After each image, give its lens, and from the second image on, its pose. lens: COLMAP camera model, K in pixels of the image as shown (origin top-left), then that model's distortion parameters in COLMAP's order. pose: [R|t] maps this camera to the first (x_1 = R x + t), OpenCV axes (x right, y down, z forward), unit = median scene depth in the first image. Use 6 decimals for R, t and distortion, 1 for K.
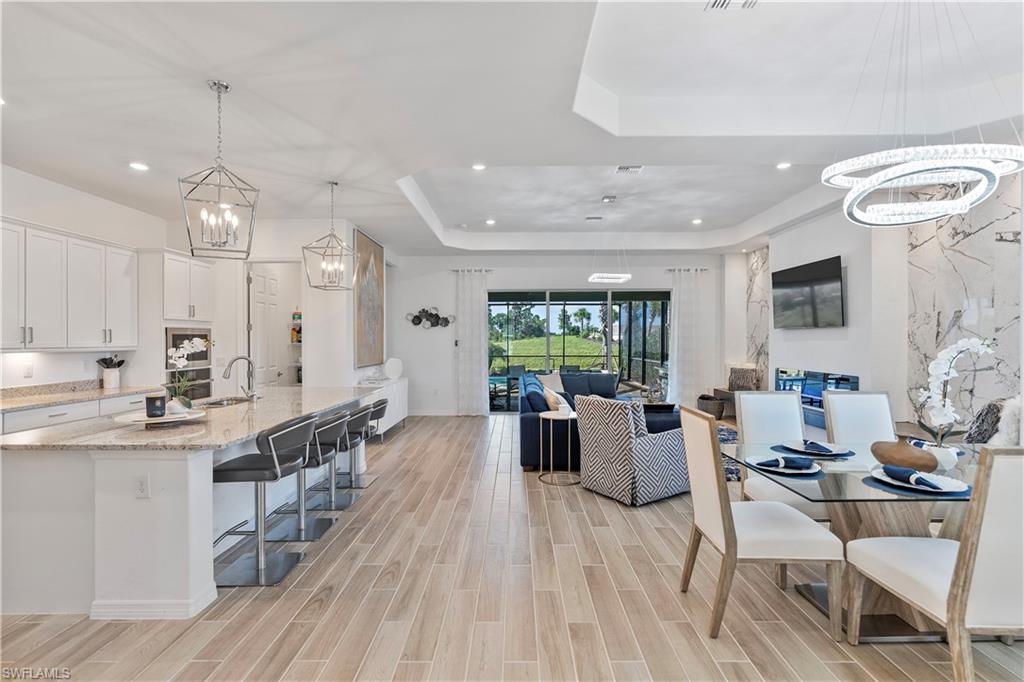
lens RADIAL K [[464.2, 0, 514.3], [0, 464.2, 336.0], [0, 0, 1]] dist [-0.008441, 0.003292]
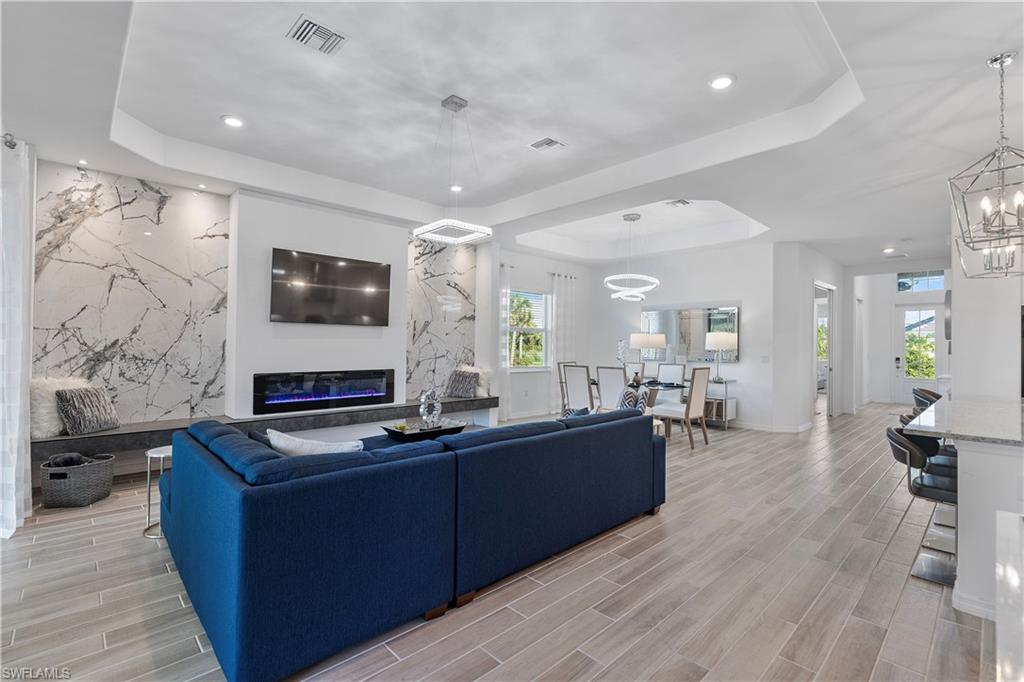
lens RADIAL K [[464.2, 0, 513.3], [0, 464.2, 337.7], [0, 0, 1]] dist [-0.008441, 0.003292]
pose [[-0.695950, 0.008618, 0.718038, -0.350808], [-0.010654, 0.999694, -0.022325, 0.030557], [-0.718011, -0.023187, -0.695645, 1.685165]]
